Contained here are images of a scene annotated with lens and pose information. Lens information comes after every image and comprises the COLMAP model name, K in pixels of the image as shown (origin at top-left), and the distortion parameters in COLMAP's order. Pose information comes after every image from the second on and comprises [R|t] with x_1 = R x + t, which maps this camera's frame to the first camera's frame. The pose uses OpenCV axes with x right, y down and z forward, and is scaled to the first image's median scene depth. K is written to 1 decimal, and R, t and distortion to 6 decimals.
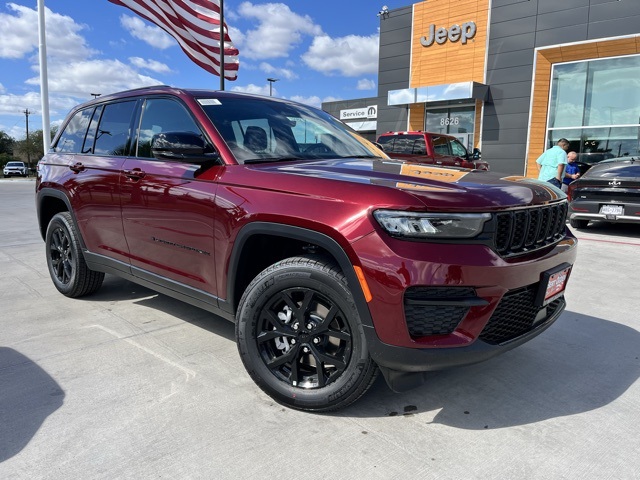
lens RADIAL K [[497.6, 0, 323.0], [0, 497.6, 236.6], [0, 0, 1]] dist [0.007062, -0.003325]
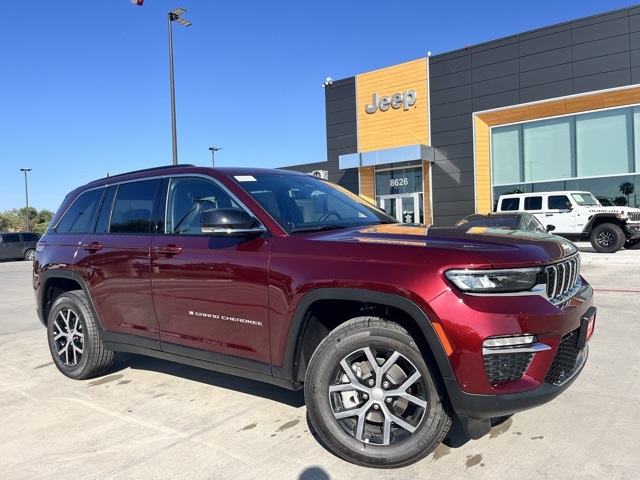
lens RADIAL K [[505.9, 0, 320.0], [0, 505.9, 240.0], [0, 0, 1]] dist [0.002273, 0.002202]
pose [[0.992650, -0.054733, 0.107934, -0.125602], [0.067232, 0.990996, -0.115791, -0.003722], [-0.100624, 0.122196, 0.987392, -0.043268]]
